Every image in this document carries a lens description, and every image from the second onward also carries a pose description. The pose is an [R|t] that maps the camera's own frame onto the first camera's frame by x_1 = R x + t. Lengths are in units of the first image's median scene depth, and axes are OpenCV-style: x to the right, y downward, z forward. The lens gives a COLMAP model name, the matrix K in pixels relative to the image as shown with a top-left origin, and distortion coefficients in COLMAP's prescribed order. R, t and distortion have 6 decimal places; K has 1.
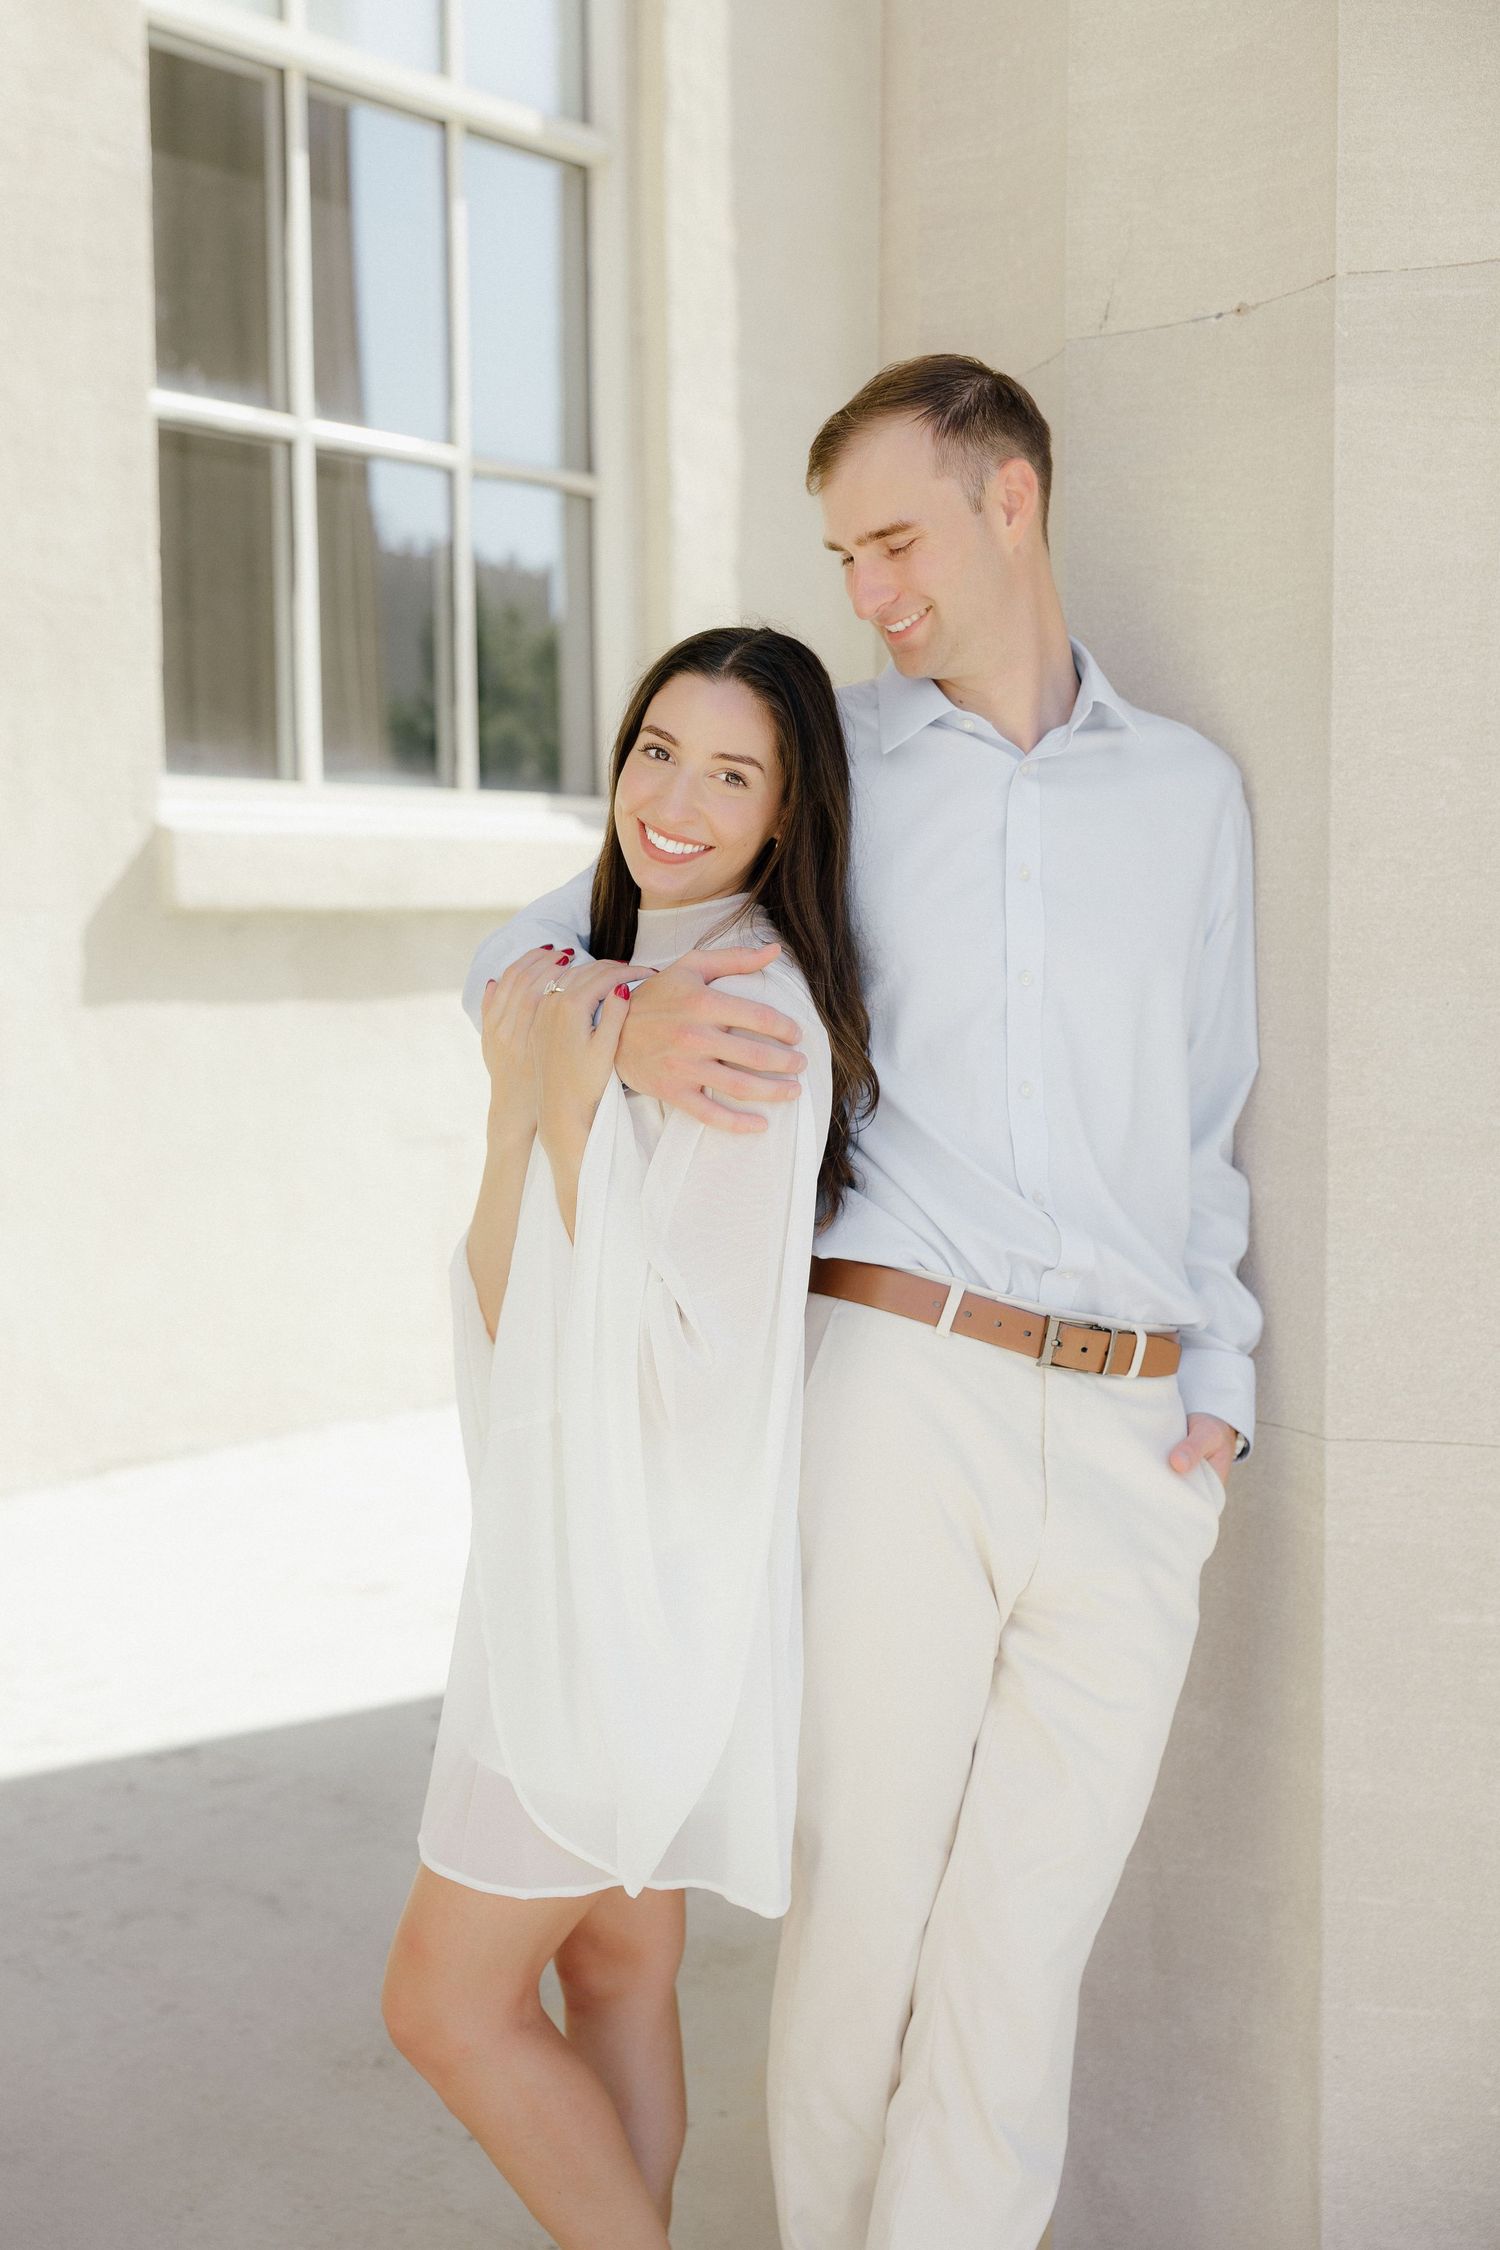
lens RADIAL K [[2646.5, 0, 706.8], [0, 2646.5, 1118.1], [0, 0, 1]] dist [-0.000618, 0.000000]
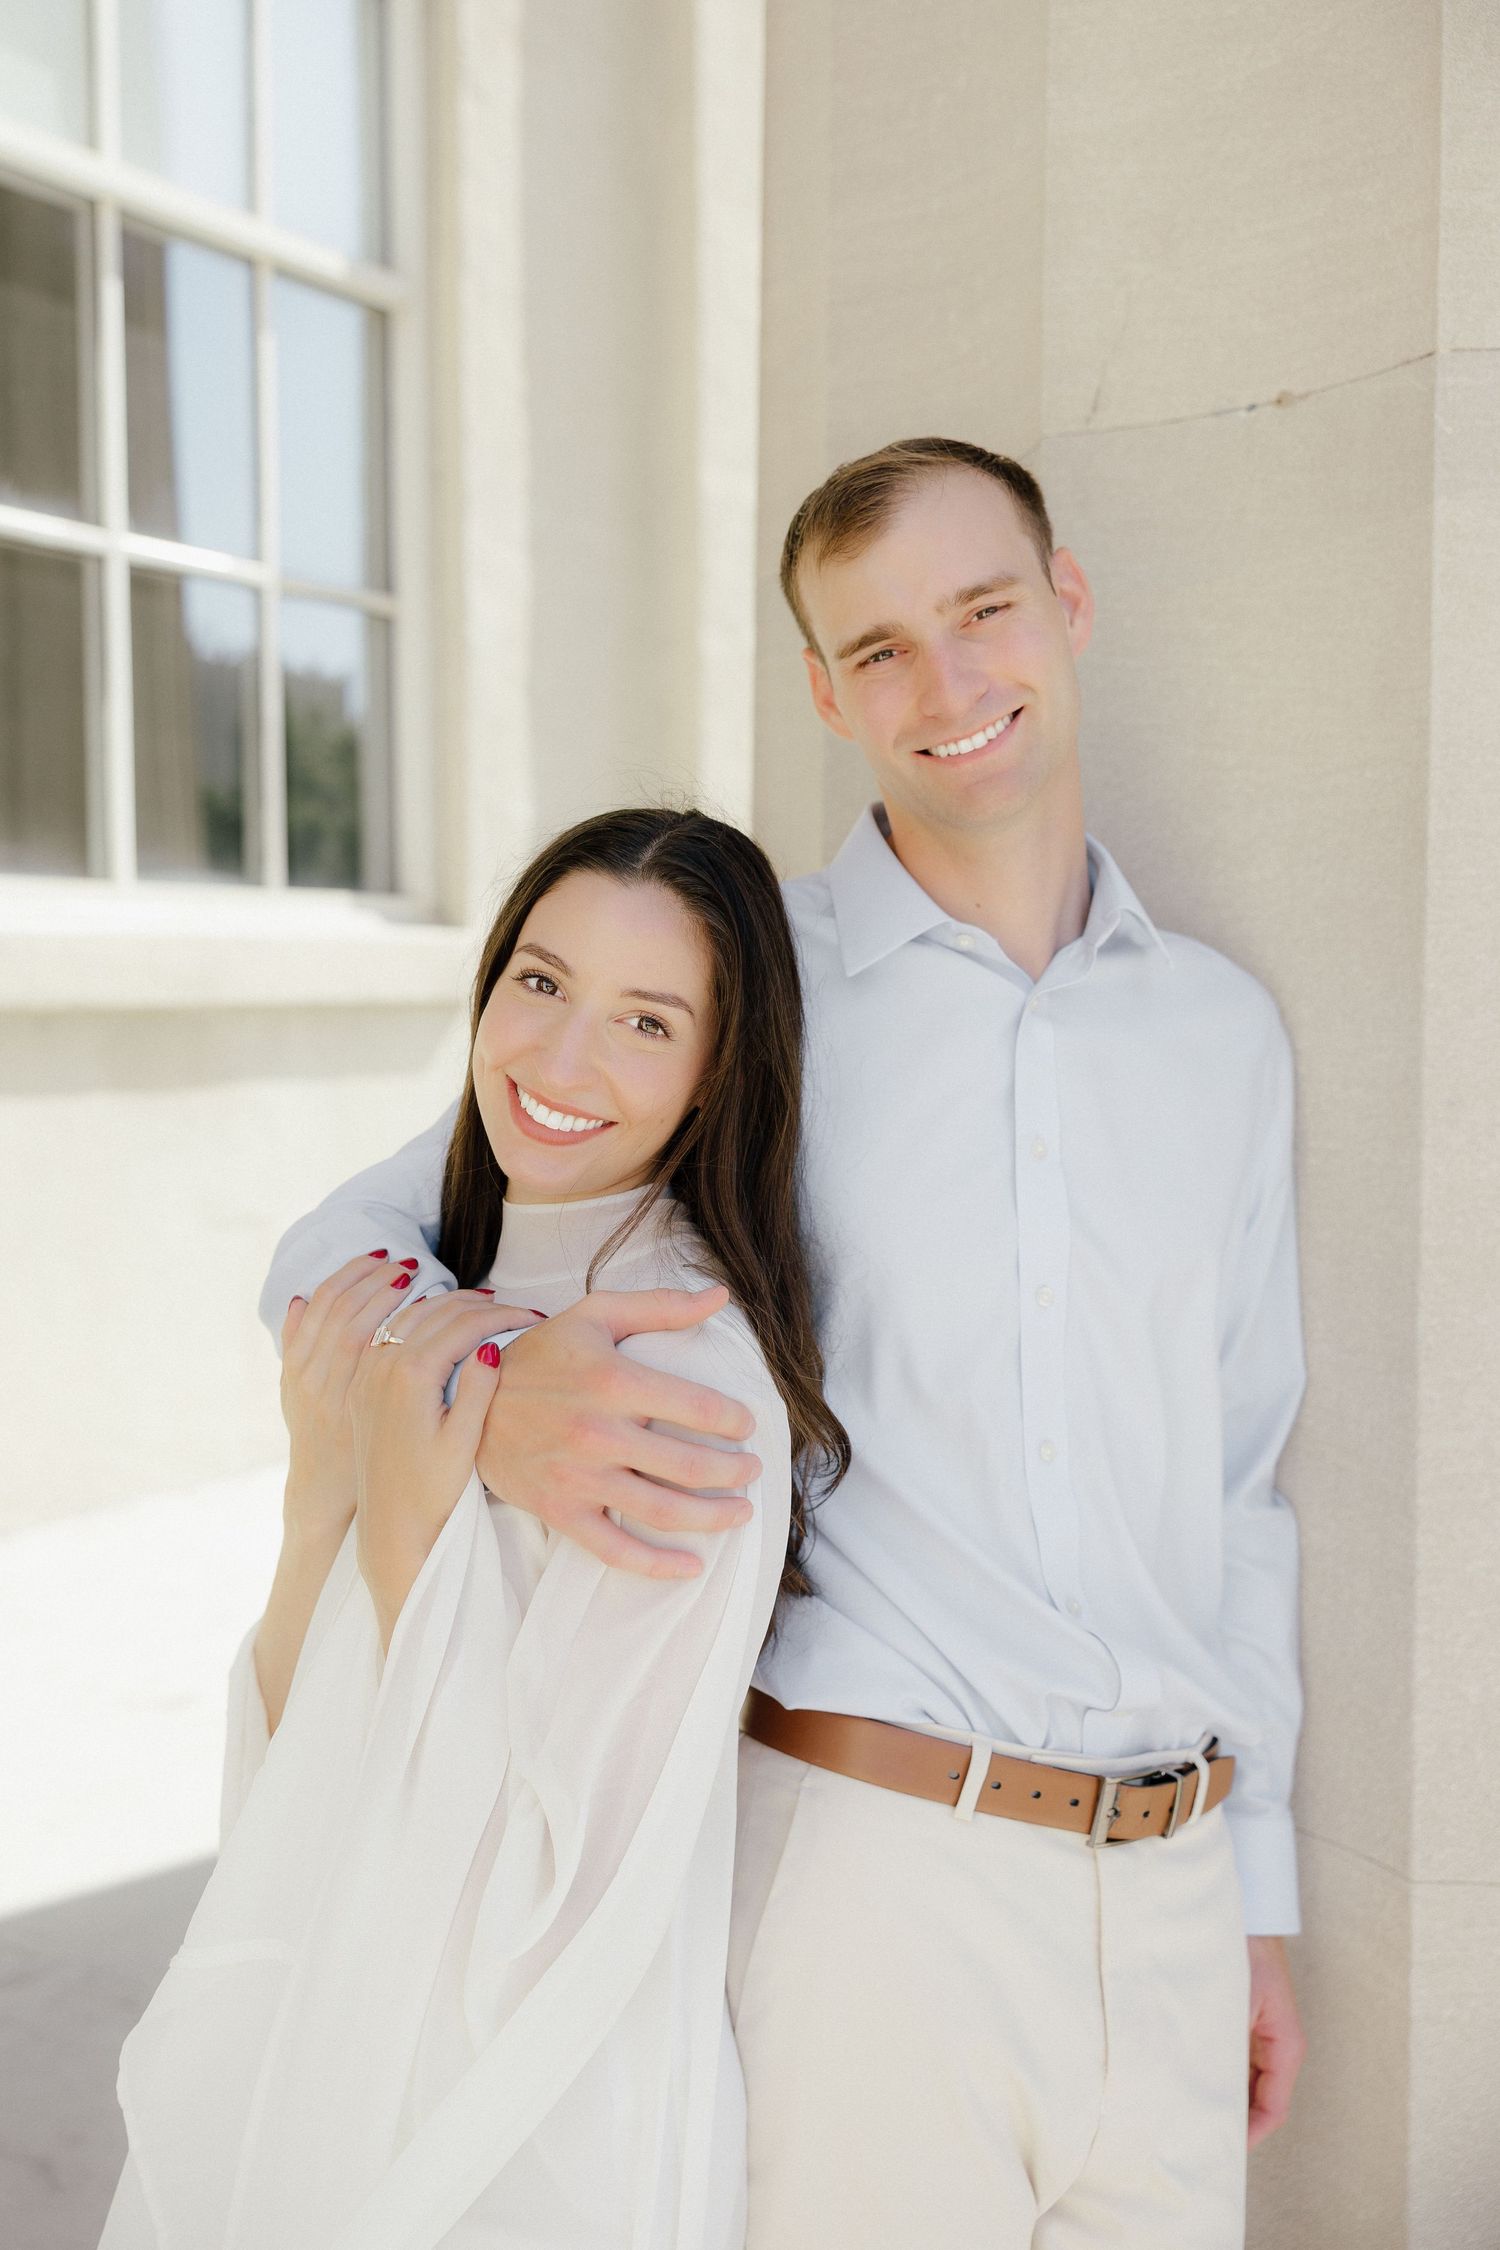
lens RADIAL K [[2184.2, 0, 752.0], [0, 2184.2, 1108.1], [0, 0, 1]] dist [0.009960, 0.000000]
pose [[0.992252, 0.002438, 0.124221, -0.031022], [-0.000897, 0.999922, -0.012460, -0.087402], [-0.124242, 0.012252, 0.992176, 0.375265]]
